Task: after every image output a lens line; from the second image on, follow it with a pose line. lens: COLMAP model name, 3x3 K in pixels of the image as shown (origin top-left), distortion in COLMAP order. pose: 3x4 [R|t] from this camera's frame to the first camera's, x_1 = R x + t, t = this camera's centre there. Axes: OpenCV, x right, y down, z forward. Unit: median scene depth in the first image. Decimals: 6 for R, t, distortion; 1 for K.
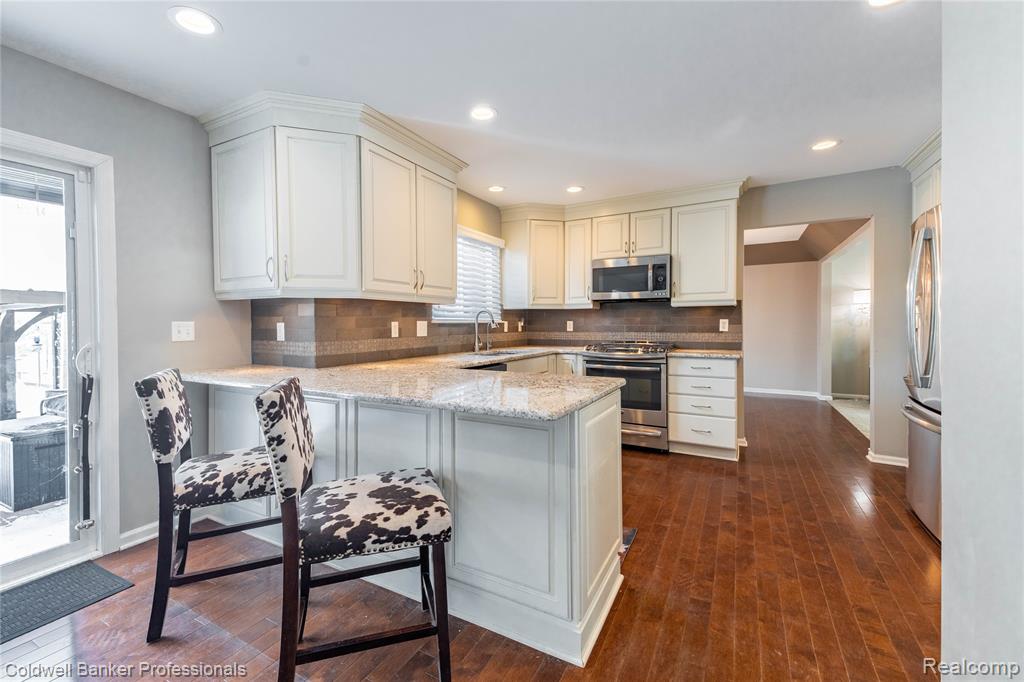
lens RADIAL K [[434.4, 0, 491.0], [0, 434.4, 327.3], [0, 0, 1]] dist [0.030421, -0.000062]
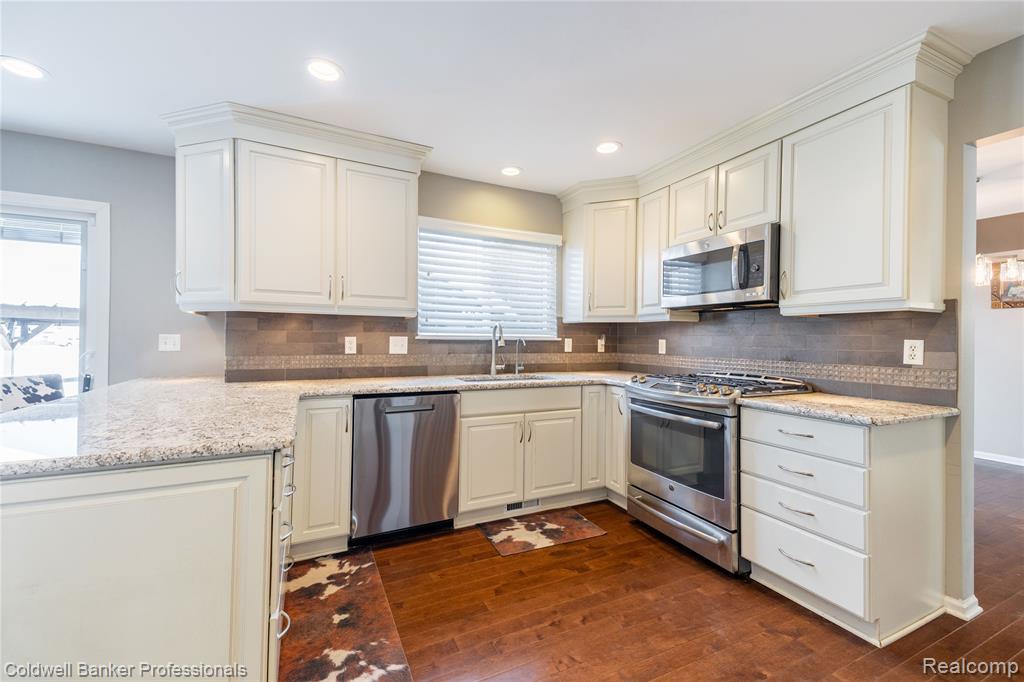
lens RADIAL K [[423.9, 0, 512.1], [0, 423.9, 337.6], [0, 0, 1]] dist [0.052305, -0.018367]
pose [[0.825299, 0.011496, -0.564580, 0.469854], [-0.019792, 0.999767, -0.008575, -0.008448], [0.564350, 0.018251, 0.825334, 0.375194]]
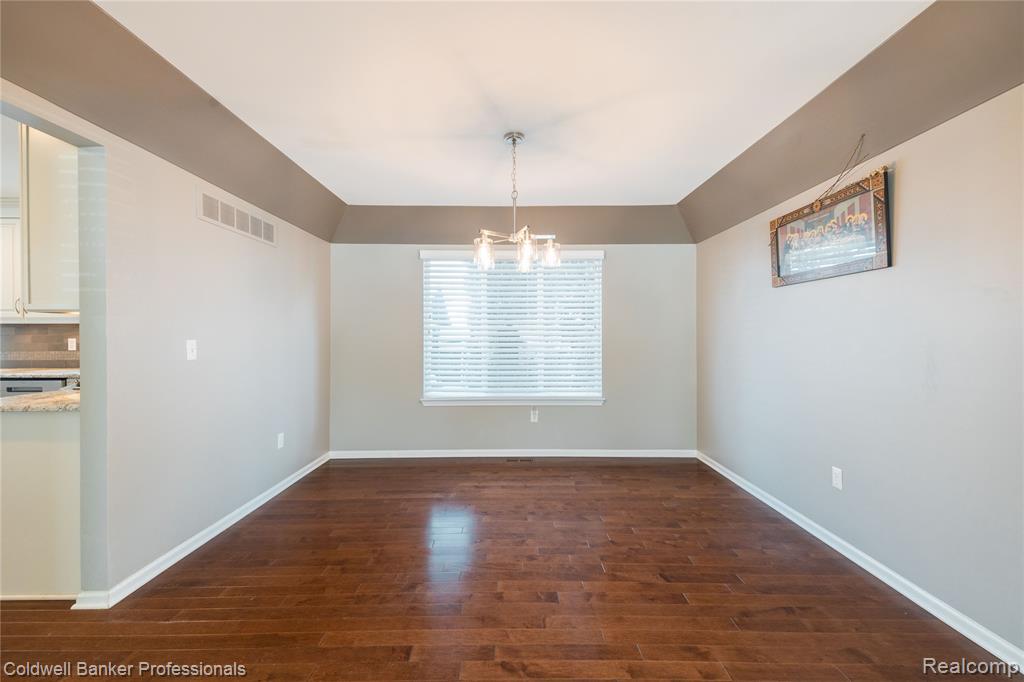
lens RADIAL K [[417.6, 0, 512.0], [0, 417.6, 338.3], [0, 0, 1]] dist [0.028091, -0.000148]
pose [[0.495941, 0.009150, -0.868308, 1.294332], [-0.010347, 0.999936, 0.004627, -0.027608], [0.868294, 0.006689, 0.496004, 1.253047]]
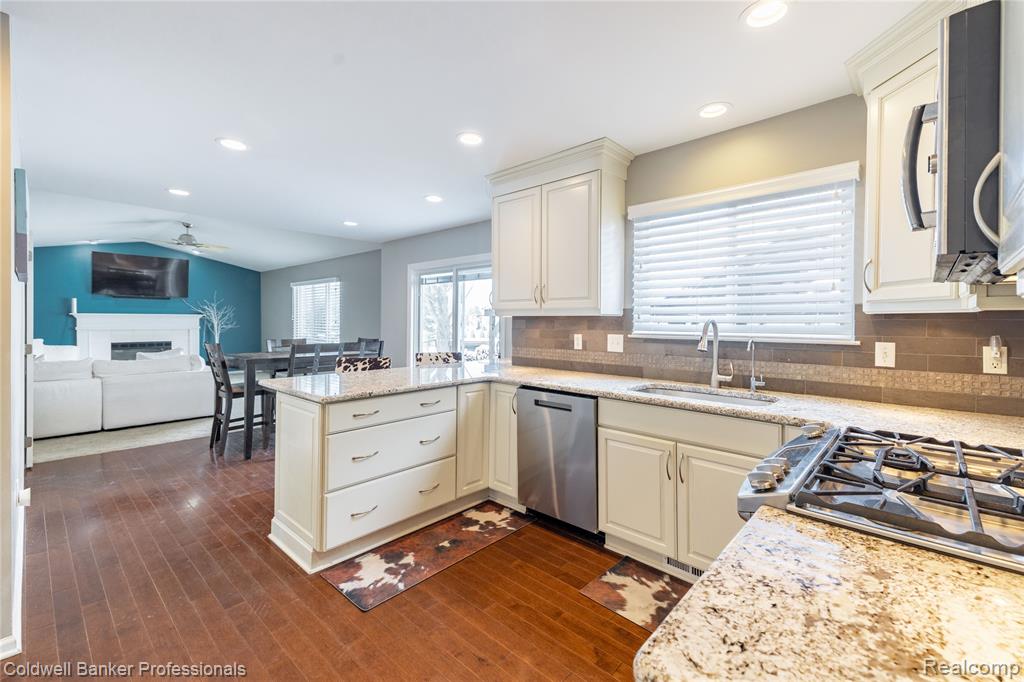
lens RADIAL K [[431.0, 0, 529.4], [0, 431.0, 324.4], [0, 0, 1]] dist [0.060722, -0.019928]
pose [[-0.207633, 0.012173, -0.978131, 0.656187], [-0.012754, 0.999804, 0.015150, -0.041181], [0.978124, 0.015621, -0.207437, 0.912448]]
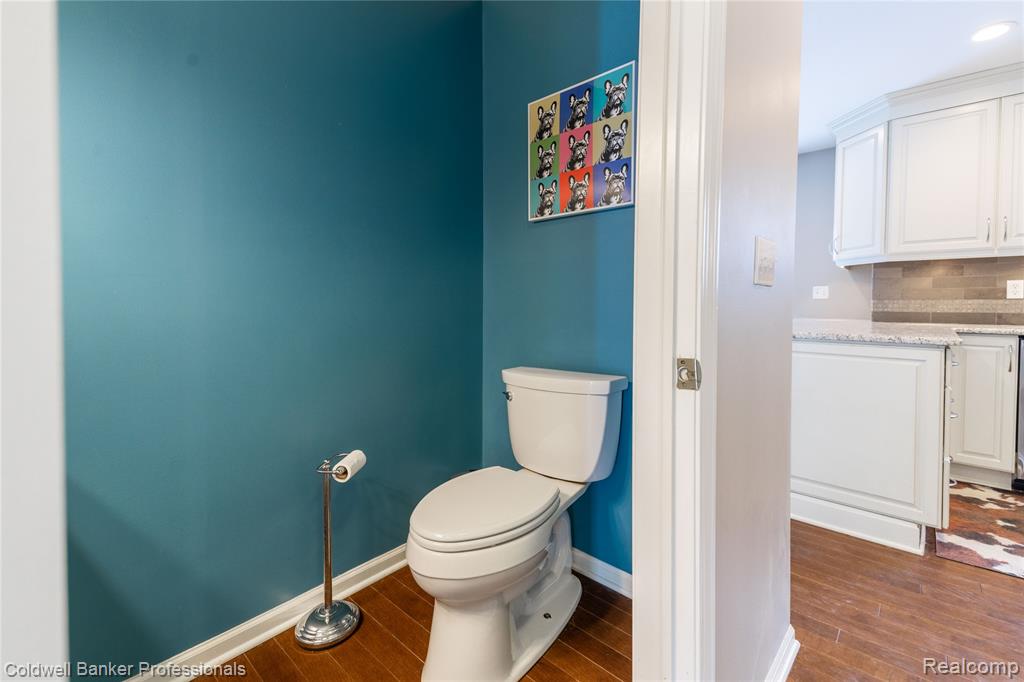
lens RADIAL K [[452.4, 0, 500.8], [0, 452.4, 312.6], [0, 0, 1]] dist [0.000102, 0.000054]
pose [[-0.229209, 0.026500, -0.973017, 0.720370], [-0.012401, 0.999469, 0.030141, 0.029877], [0.973298, 0.018975, -0.228758, 0.189706]]
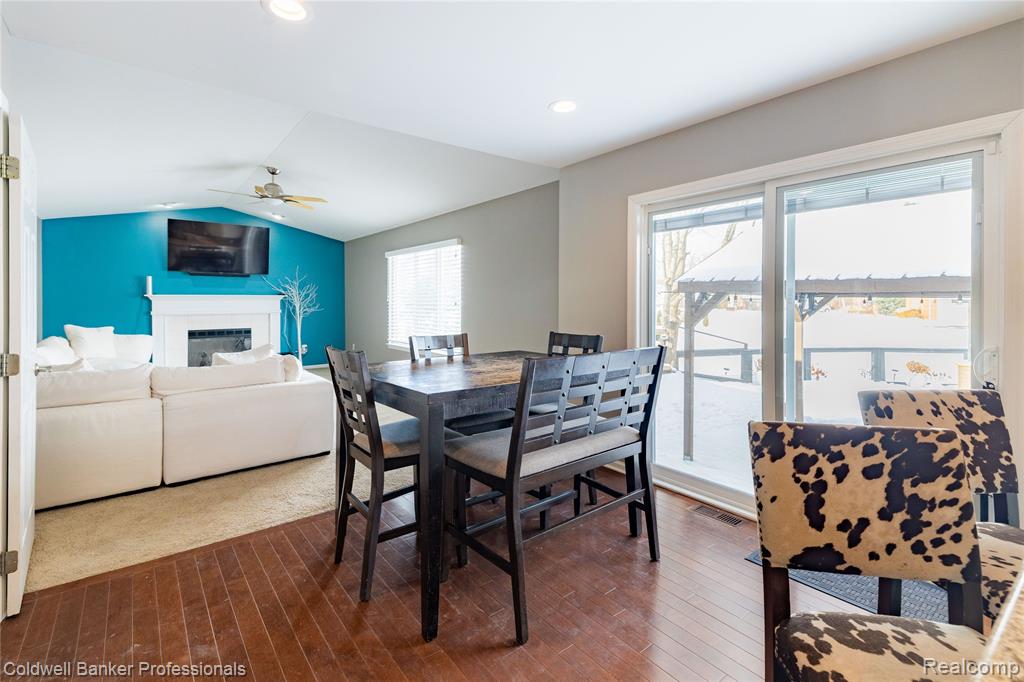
lens RADIAL K [[466.2, 0, 488.2], [0, 466.2, 305.0], [0, 0, 1]] dist [0.032641, -0.000658]
pose [[-0.398140, 0.013900, -0.917219, 0.177877], [-0.004395, 0.999845, 0.017060, -0.030125], [0.917314, 0.010823, -0.398017, 0.287103]]
